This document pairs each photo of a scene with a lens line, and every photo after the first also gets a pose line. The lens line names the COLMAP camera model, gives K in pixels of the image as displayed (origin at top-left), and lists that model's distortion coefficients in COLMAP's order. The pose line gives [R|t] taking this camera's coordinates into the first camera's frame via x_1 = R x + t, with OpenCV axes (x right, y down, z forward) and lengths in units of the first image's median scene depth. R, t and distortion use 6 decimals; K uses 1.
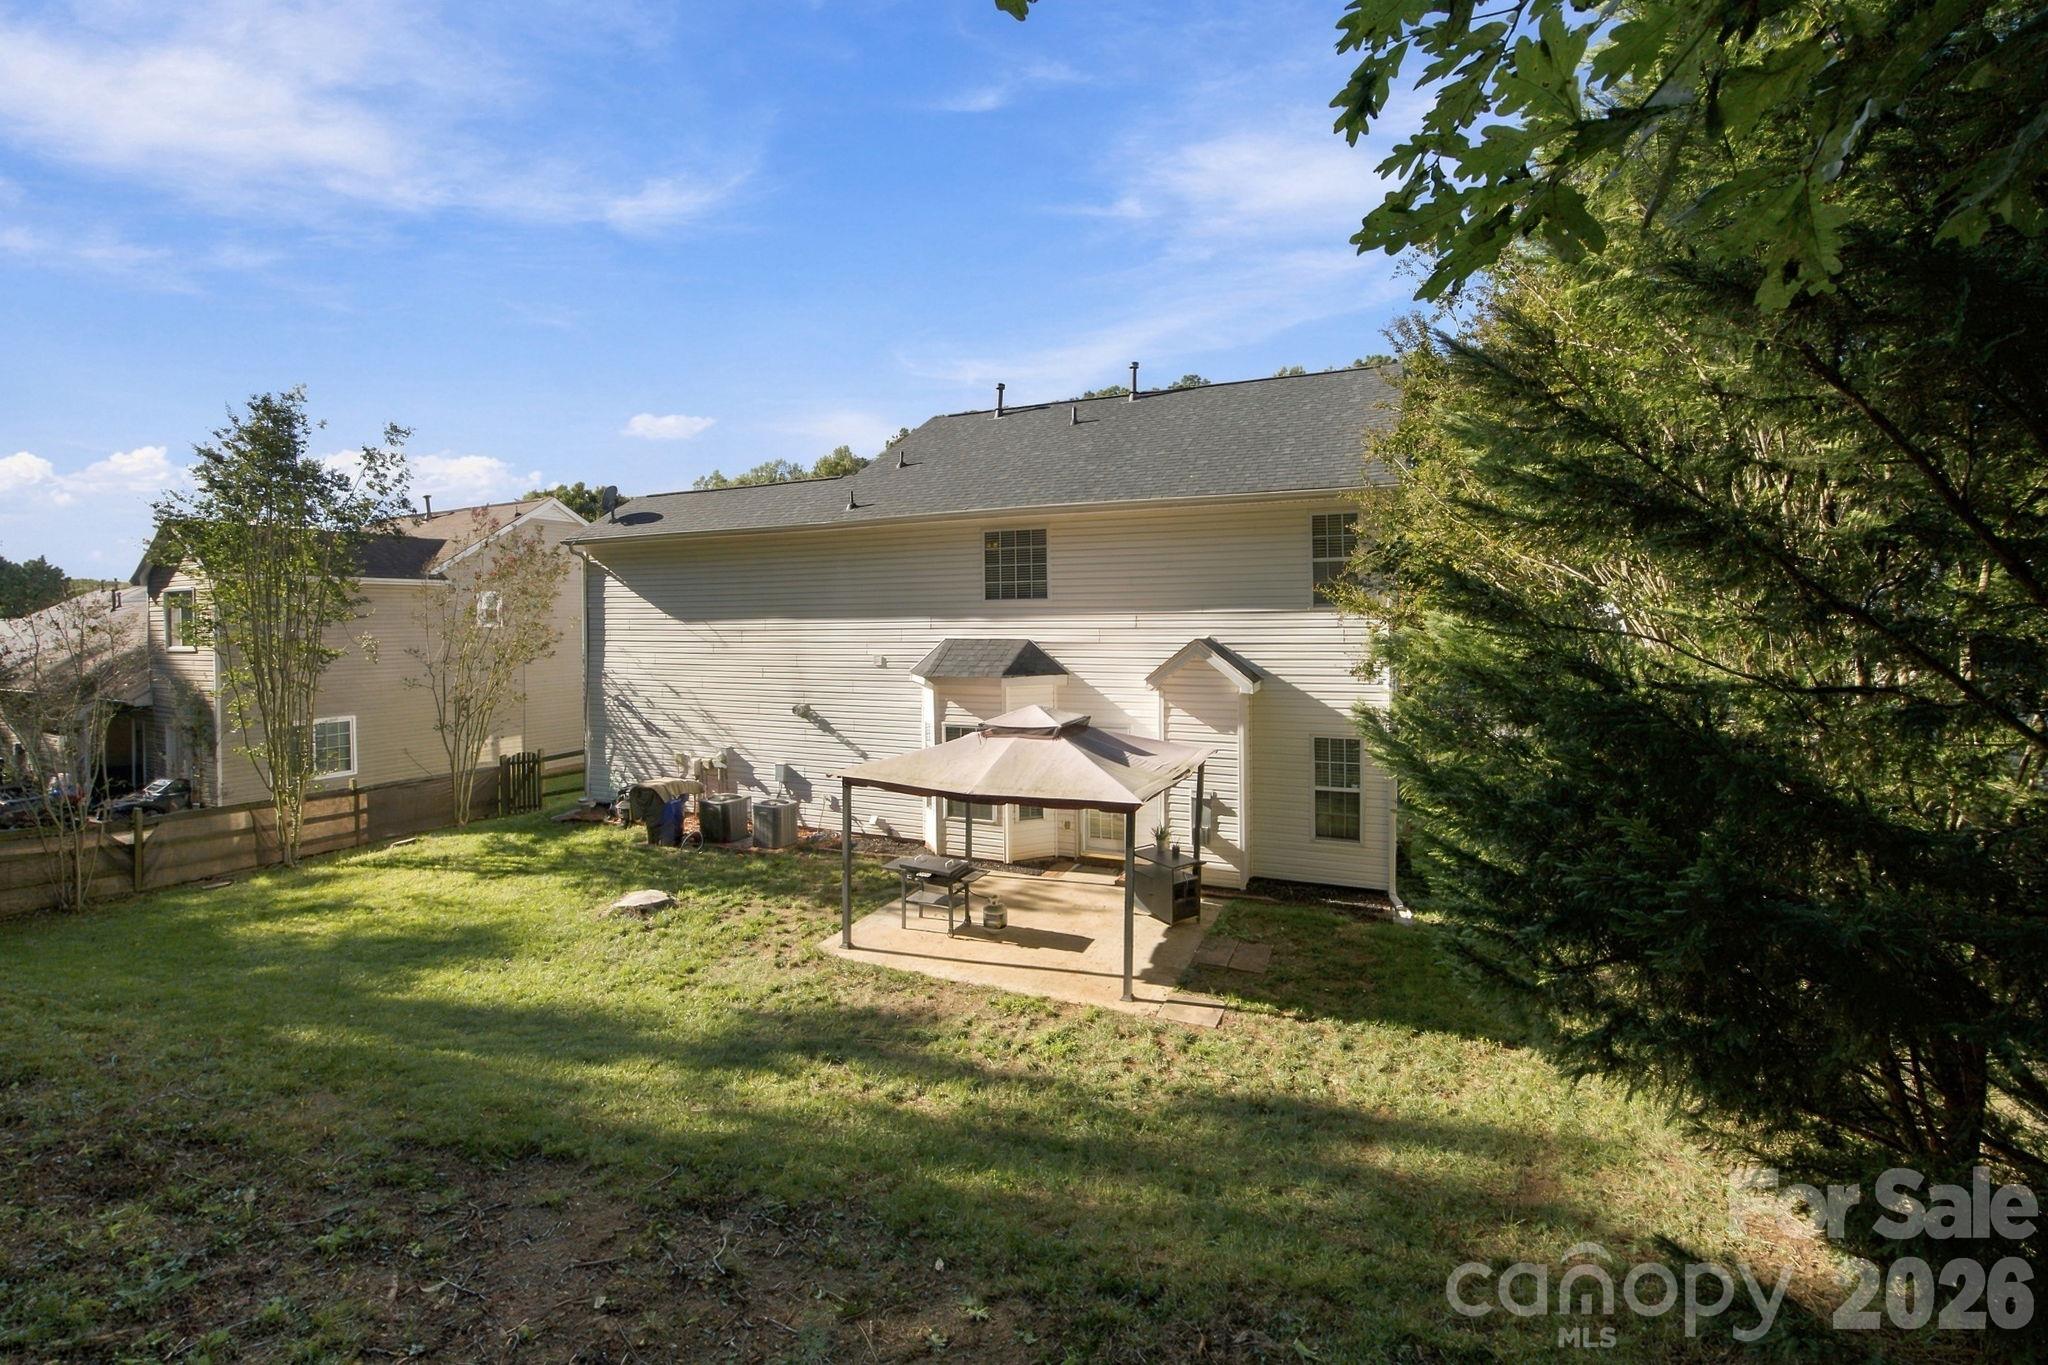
lens RADIAL K [[821.3, 0, 1022.8], [0, 821.3, 610.6], [0, 0, 1]] dist [-0.016191, 0.000044]
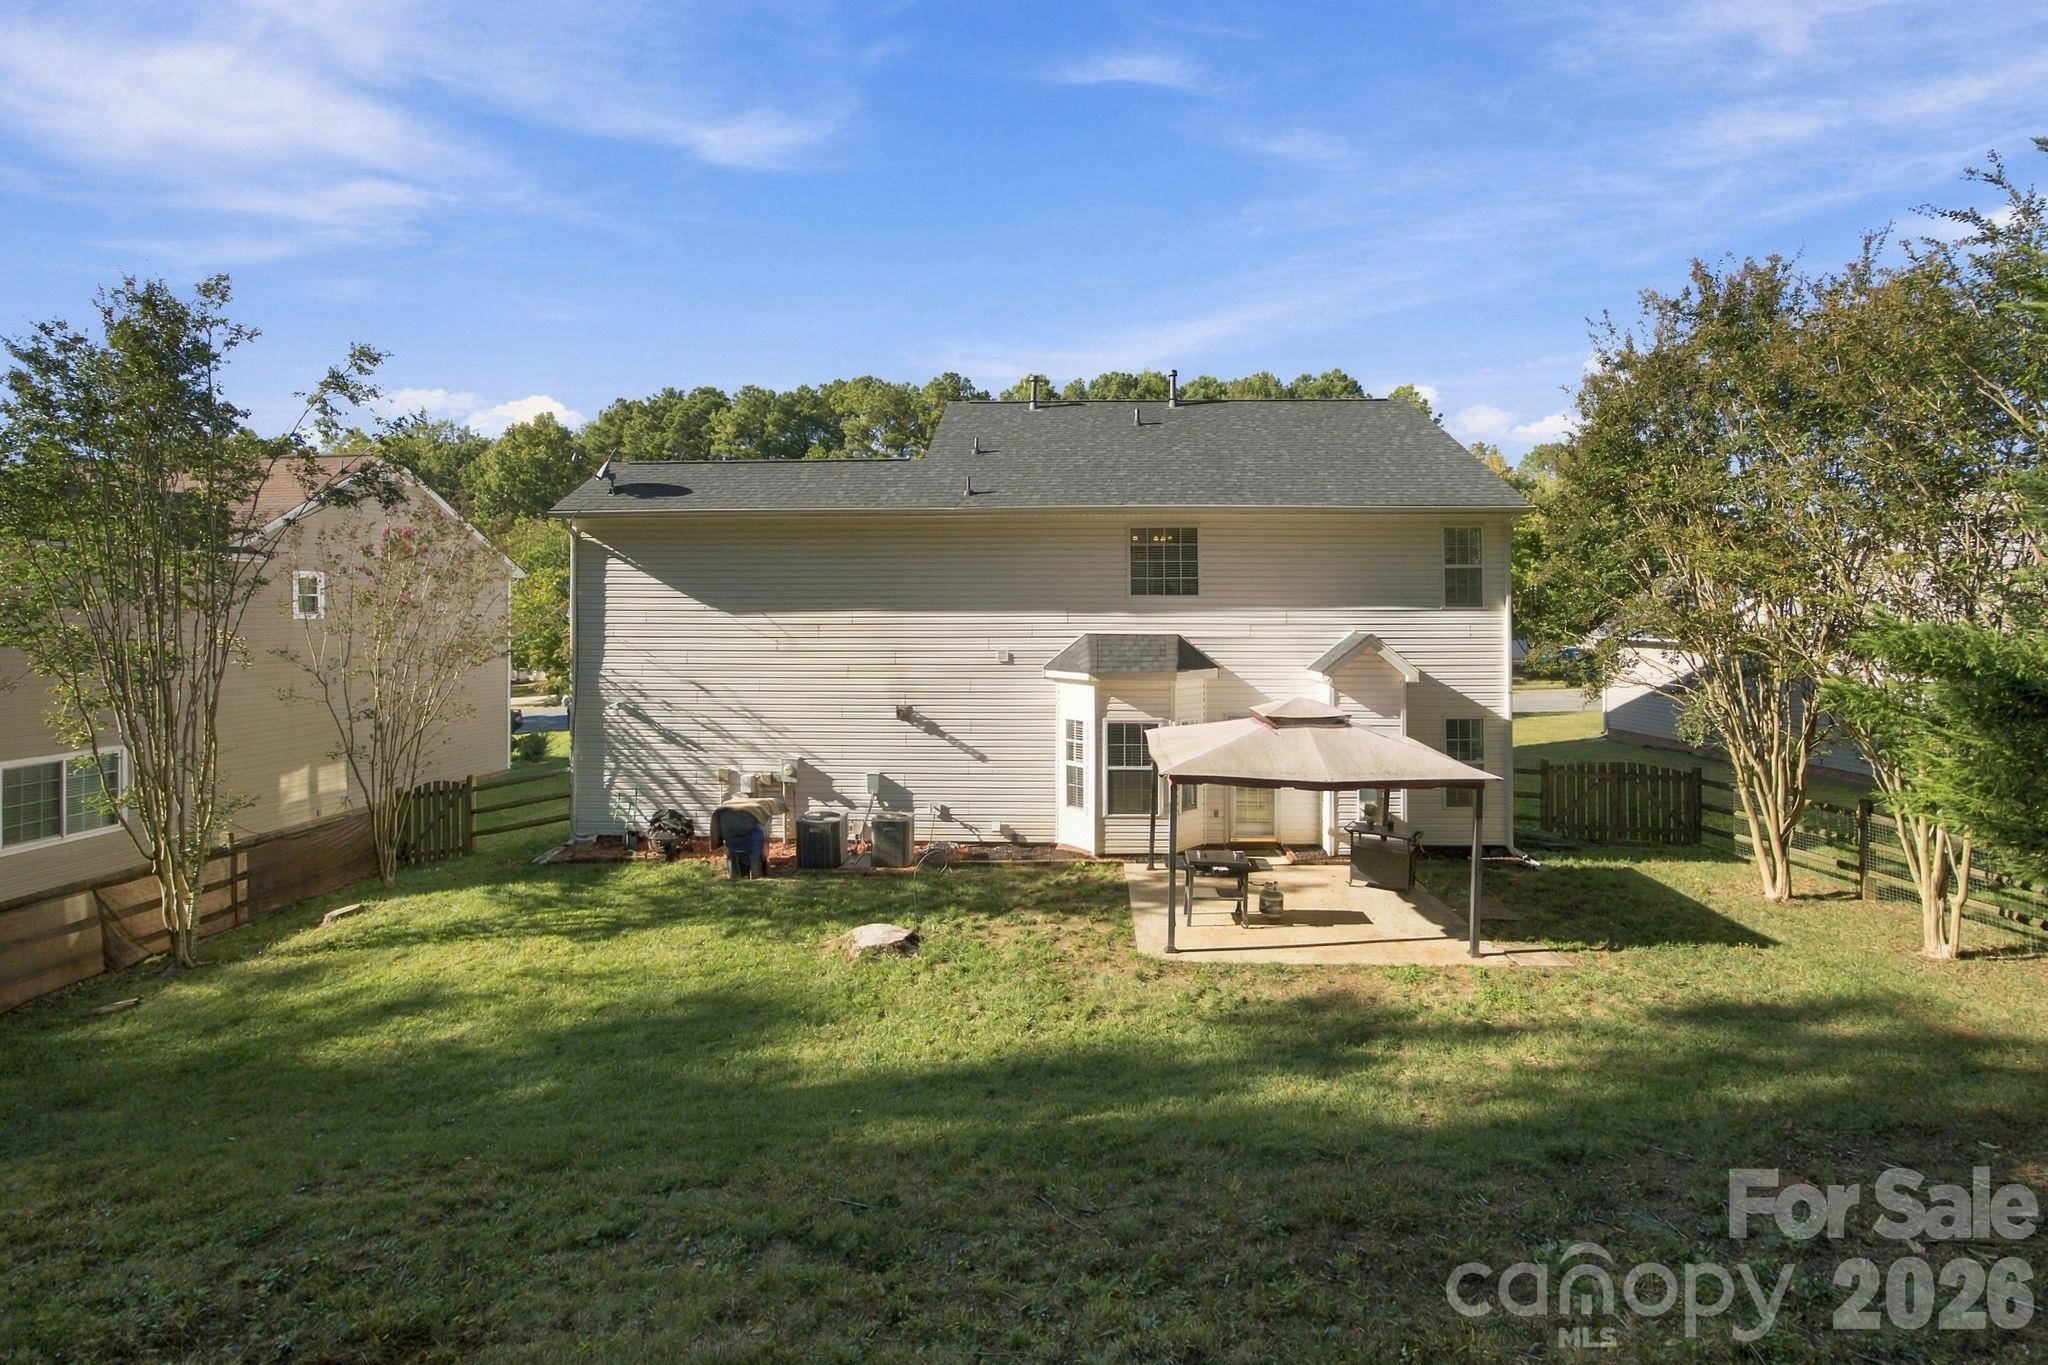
lens RADIAL K [[838.7, 0, 1027.1], [0, 838.7, 578.4], [0, 0, 1]] dist [-0.017530, 0.005282]
pose [[0.934436, 0.023111, 0.355380, -0.651985], [-0.011821, 0.999355, -0.033907, 0.003369], [-0.355935, 0.027483, 0.934107, 0.104355]]
